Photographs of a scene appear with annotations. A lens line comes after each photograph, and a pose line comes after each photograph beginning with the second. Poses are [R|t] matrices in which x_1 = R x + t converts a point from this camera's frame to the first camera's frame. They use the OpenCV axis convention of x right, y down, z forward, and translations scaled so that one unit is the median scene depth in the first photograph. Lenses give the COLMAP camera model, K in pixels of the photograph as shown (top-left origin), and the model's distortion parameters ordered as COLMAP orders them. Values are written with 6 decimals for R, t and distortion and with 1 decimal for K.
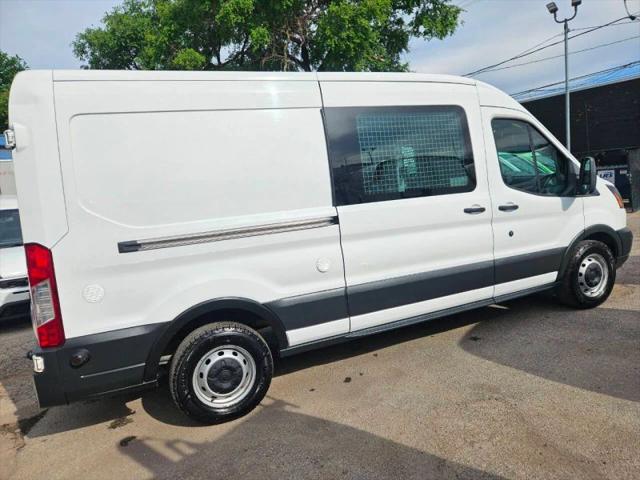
lens RADIAL K [[431.2, 0, 320.0], [0, 431.2, 240.0], [0, 0, 1]] dist [0.063271, -0.049776]
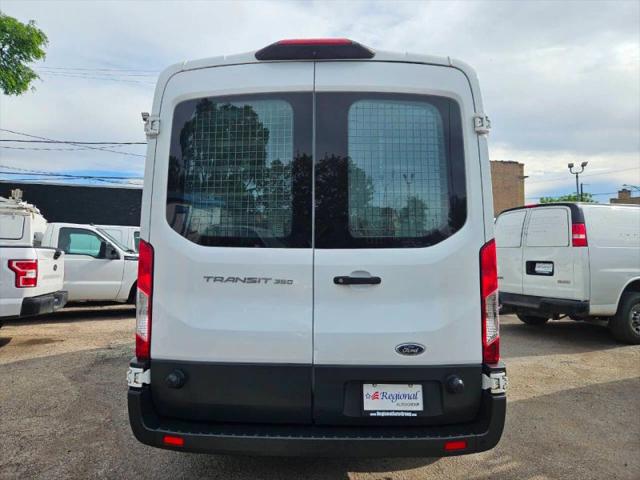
lens RADIAL K [[424.3, 0, 317.2], [0, 424.3, 237.9], [0, 0, 1]] dist [0.059860, -0.040522]
pose [[0.414965, 0.145074, 0.898197, -1.333794], [0.058273, 0.980941, -0.185361, 0.126224], [-0.907969, 0.129259, 0.398602, 0.846812]]
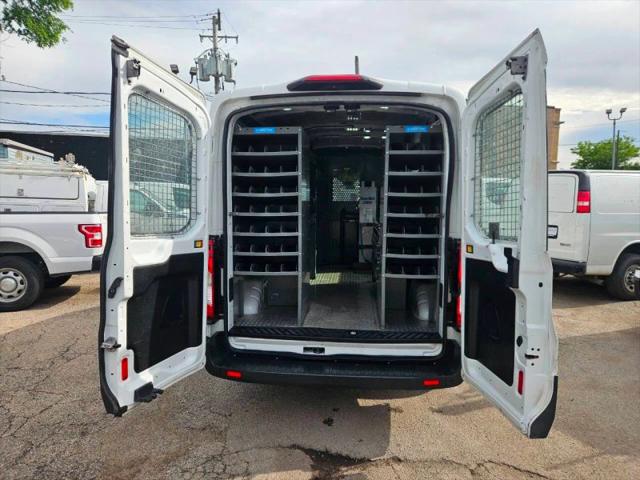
lens RADIAL K [[431.2, 0, 320.0], [0, 431.2, 240.0], [0, 0, 1]] dist [0.063271, -0.049776]
pose [[0.468436, 0.020458, 0.883261, -1.585978], [0.050987, 0.997440, -0.050143, 0.047608], [-0.882025, 0.068523, 0.466194, 0.696408]]
